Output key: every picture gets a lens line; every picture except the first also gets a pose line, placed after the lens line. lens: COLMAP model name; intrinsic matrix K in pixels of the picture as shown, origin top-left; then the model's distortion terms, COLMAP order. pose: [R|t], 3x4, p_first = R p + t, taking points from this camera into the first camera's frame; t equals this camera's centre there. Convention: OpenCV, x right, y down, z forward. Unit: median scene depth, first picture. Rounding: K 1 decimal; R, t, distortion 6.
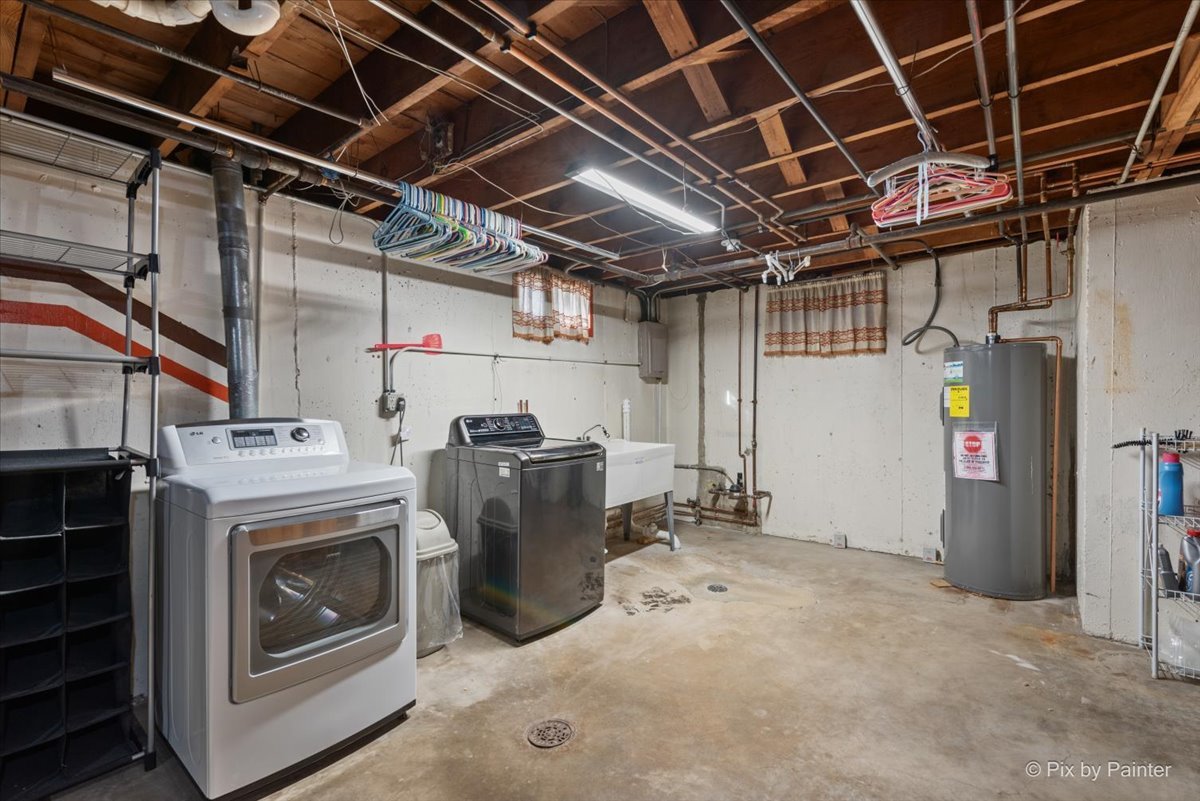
lens RADIAL K [[527.5, 0, 603.5], [0, 527.5, 402.1], [0, 0, 1]] dist [0.002748, -0.000027]
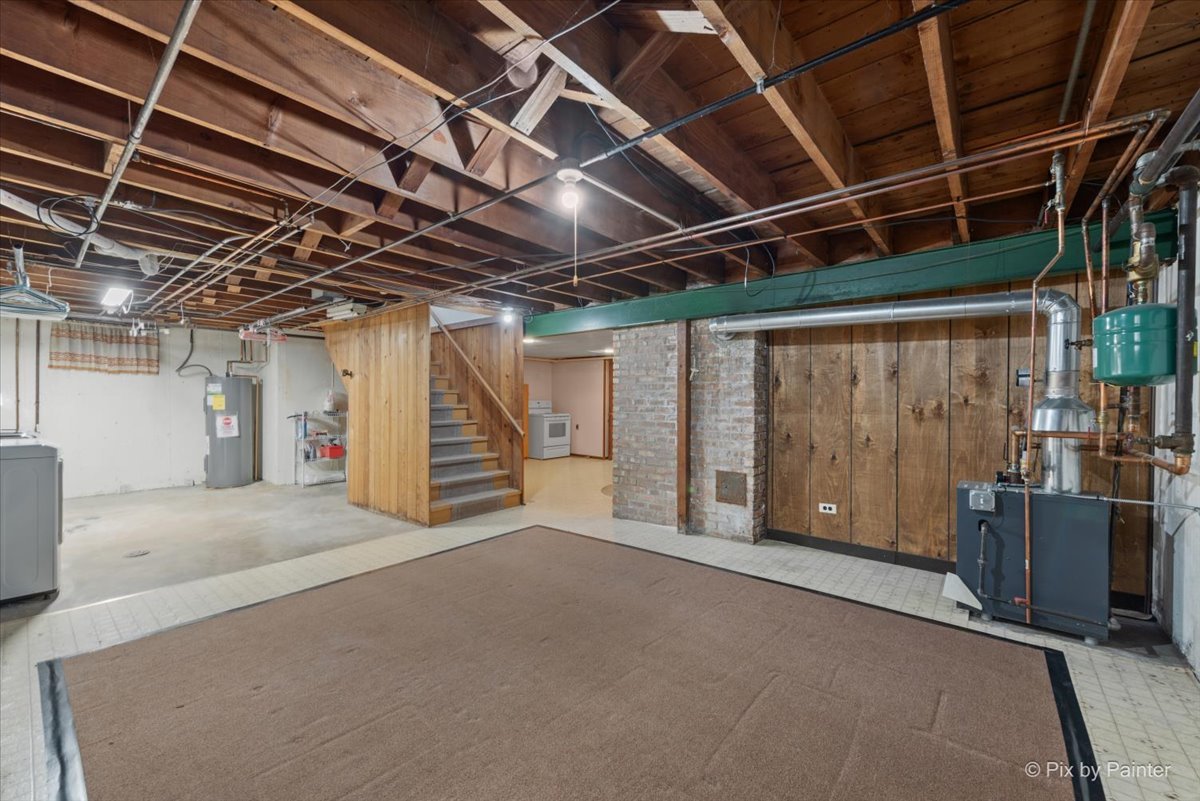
lens RADIAL K [[481.5, 0, 599.9], [0, 481.5, 401.5], [0, 0, 1]] dist [0.001773, 0.000088]
pose [[-0.000416, 0.000436, 1.000000, -1.068755], [-0.004048, 0.999992, -0.000438, -0.009017], [-0.999992, -0.004049, -0.000414, -0.464422]]
